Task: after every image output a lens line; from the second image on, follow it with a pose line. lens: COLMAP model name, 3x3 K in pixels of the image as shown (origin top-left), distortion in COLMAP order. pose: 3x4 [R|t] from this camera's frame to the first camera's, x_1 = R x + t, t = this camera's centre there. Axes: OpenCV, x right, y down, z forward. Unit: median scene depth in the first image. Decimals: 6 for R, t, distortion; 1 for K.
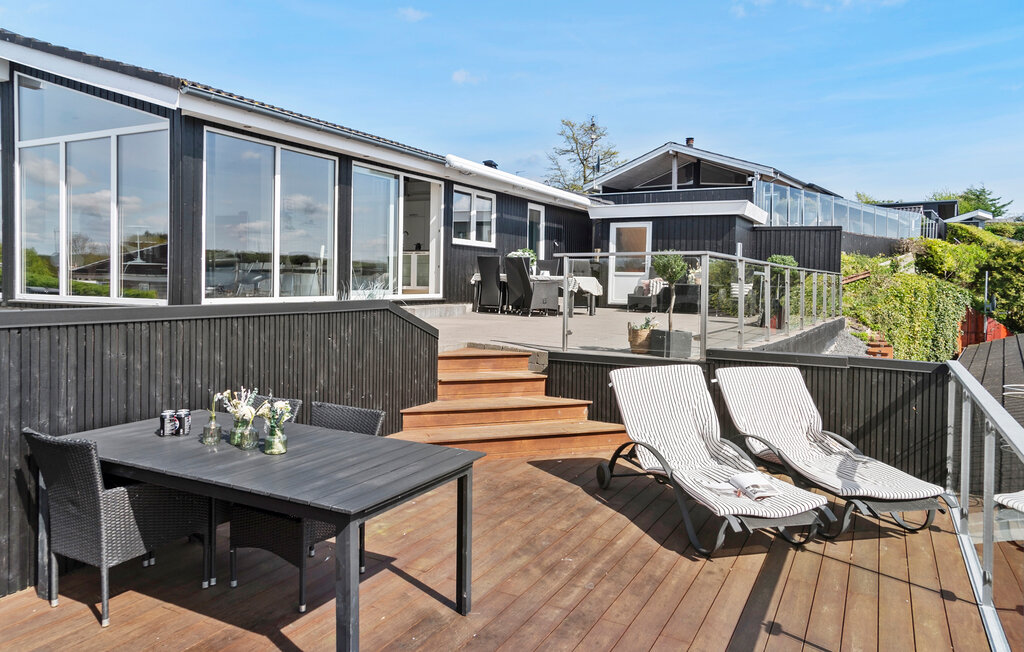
lens RADIAL K [[681.9, 0, 463.8], [0, 681.9, 280.8], [0, 0, 1]] dist [-0.025387, 0.019830]
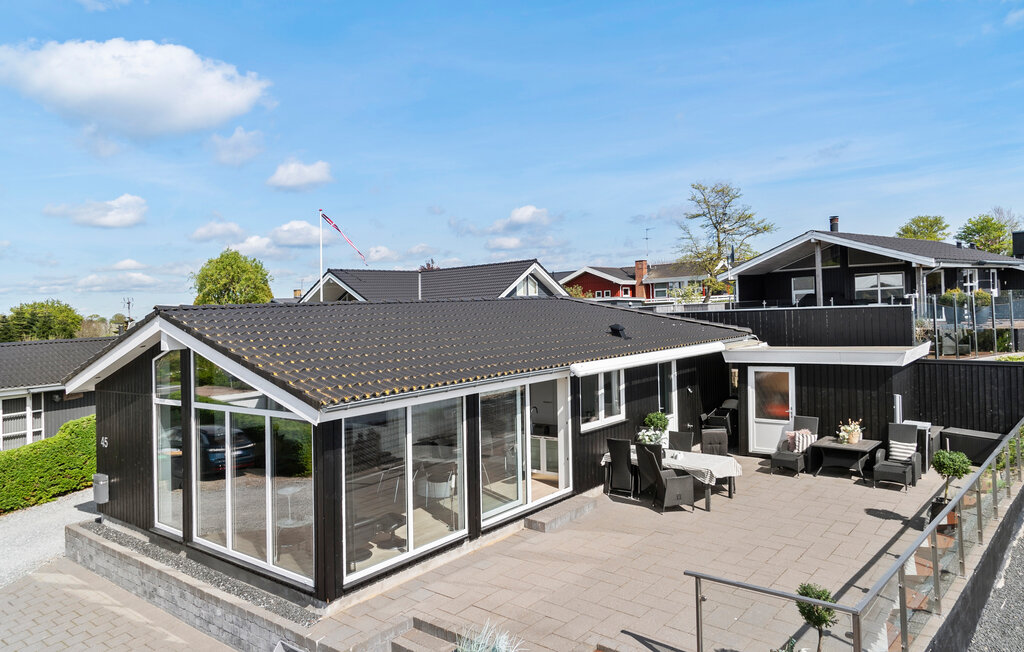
lens RADIAL K [[681.9, 0, 463.8], [0, 681.9, 280.8], [0, 0, 1]] dist [-0.025387, 0.019830]
pose [[0.981879, -0.033902, -0.186453, 0.007953], [0.022206, 0.997673, -0.064468, -0.203062], [0.188204, 0.059159, 0.980347, -0.018025]]
